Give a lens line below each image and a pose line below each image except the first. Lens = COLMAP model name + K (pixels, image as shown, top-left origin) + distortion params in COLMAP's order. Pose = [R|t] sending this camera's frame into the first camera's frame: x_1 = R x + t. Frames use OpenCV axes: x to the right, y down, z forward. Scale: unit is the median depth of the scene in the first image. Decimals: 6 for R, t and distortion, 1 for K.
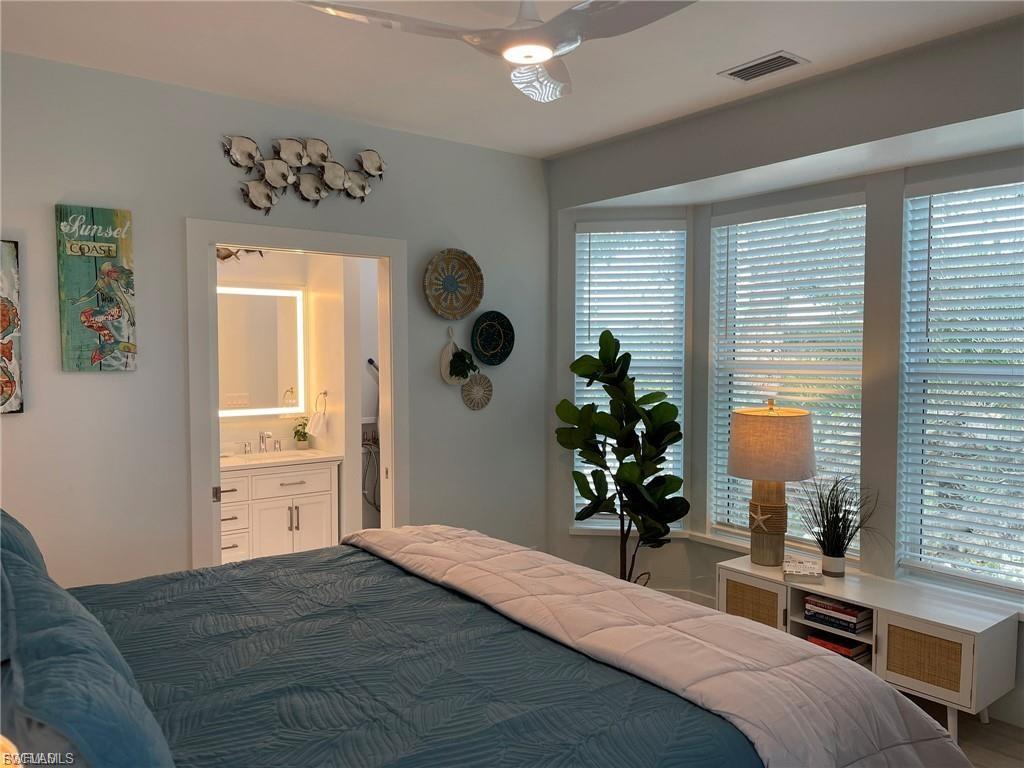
lens RADIAL K [[770.3, 0, 509.8], [0, 770.3, 389.4], [0, 0, 1]] dist [0.081272, -0.113651]
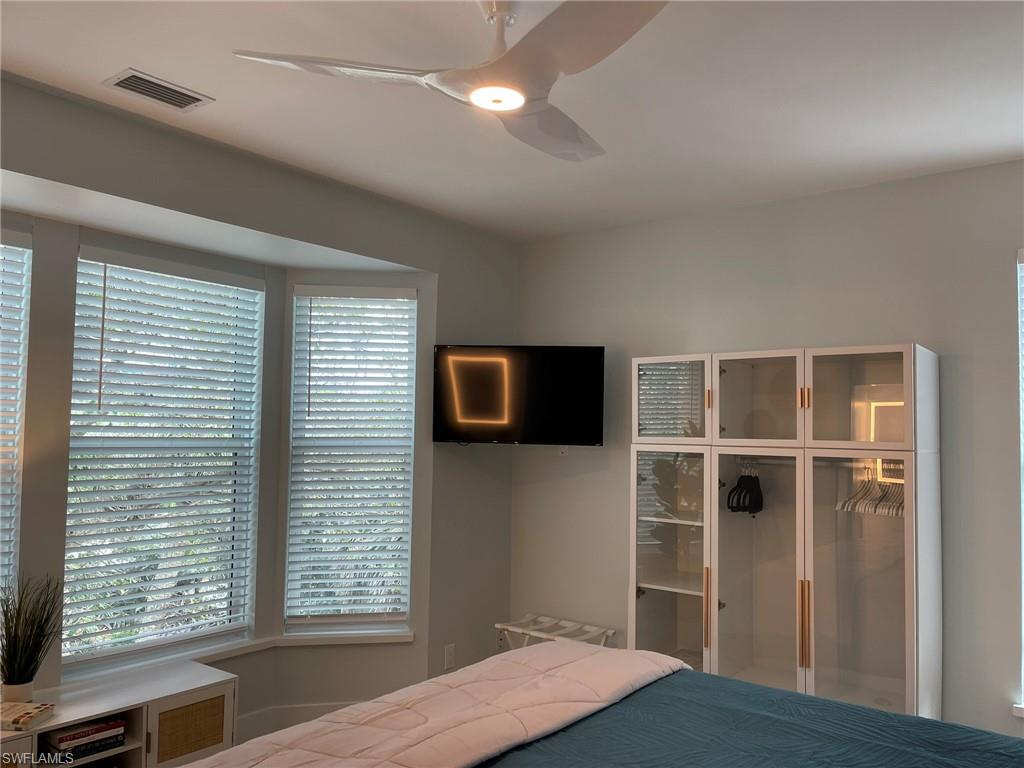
lens RADIAL K [[770.3, 0, 509.8], [0, 770.3, 389.4], [0, 0, 1]] dist [0.081272, -0.113651]
pose [[-0.243288, 0.053190, 0.968495, -0.532161], [0.028840, 0.998450, -0.047591, -0.033102], [-0.969525, 0.016353, -0.244445, 0.777389]]
